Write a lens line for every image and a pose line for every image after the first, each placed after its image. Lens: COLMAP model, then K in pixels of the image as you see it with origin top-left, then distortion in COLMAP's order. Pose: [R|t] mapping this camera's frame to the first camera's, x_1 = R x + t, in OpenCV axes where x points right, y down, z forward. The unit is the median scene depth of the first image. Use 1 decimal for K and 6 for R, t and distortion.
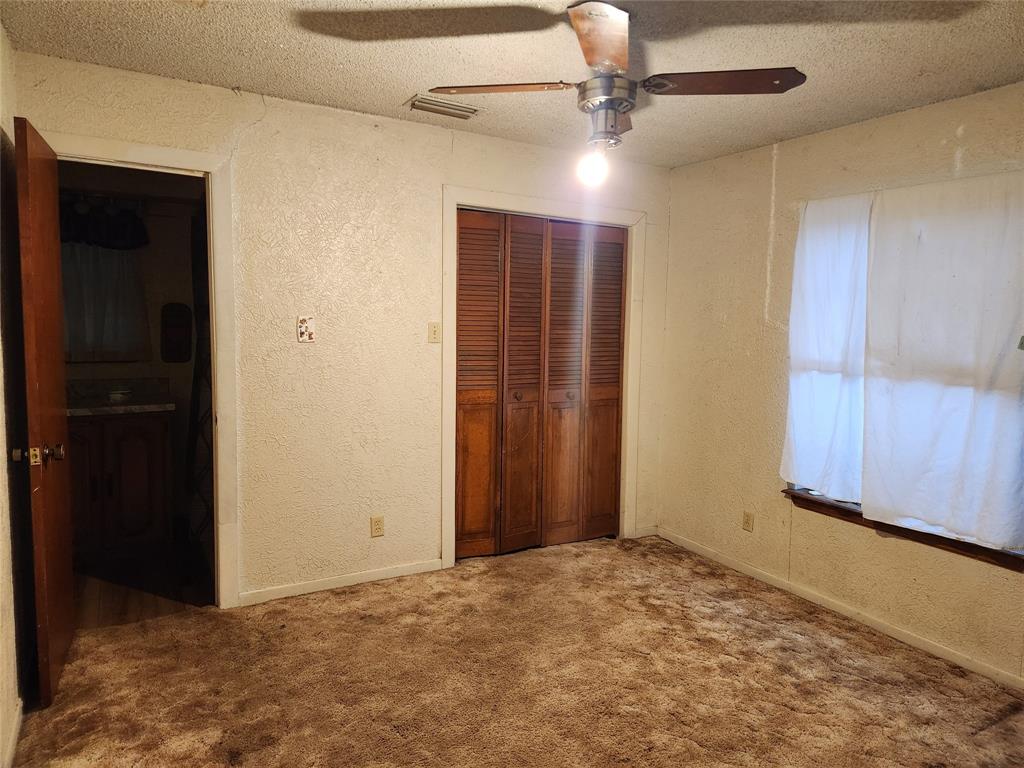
lens RADIAL K [[681.0, 0, 512.9], [0, 681.0, 381.1], [0, 0, 1]] dist [0.002650, 0.000162]
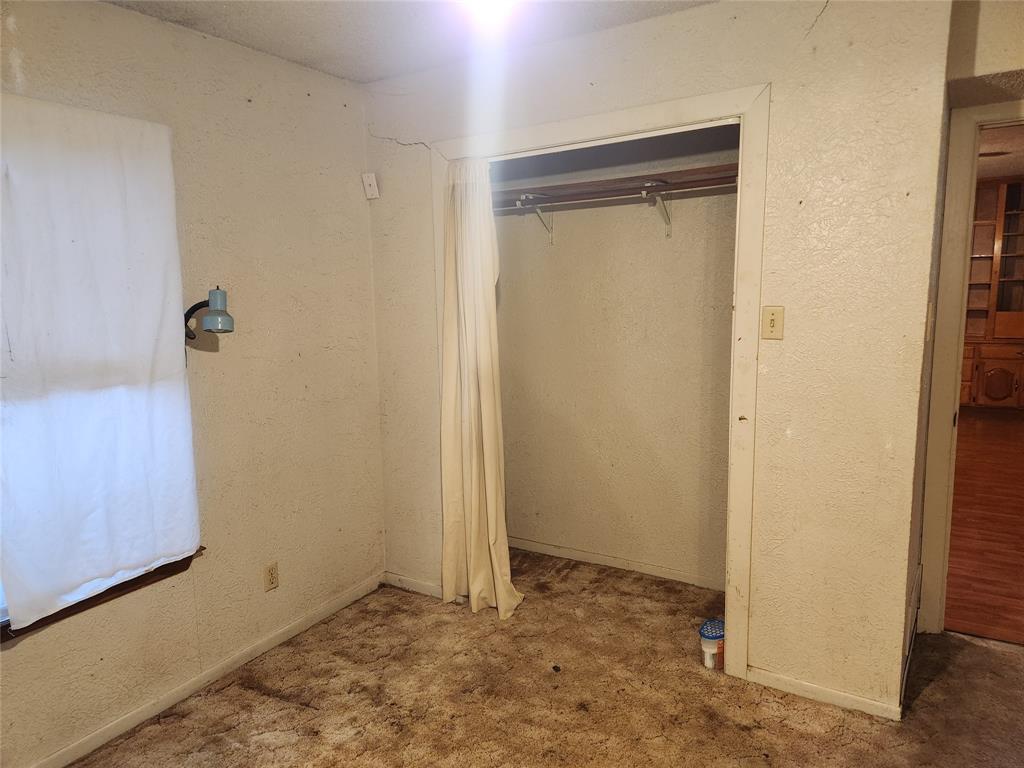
lens RADIAL K [[681.0, 0, 512.5], [0, 681.0, 386.7], [0, 0, 1]] dist [0.002650, 0.000162]
pose [[-0.475284, -0.139731, 0.868666, -0.223630], [0.097007, 0.972966, 0.209585, -0.108237], [-0.874468, 0.183879, -0.448881, 0.935262]]
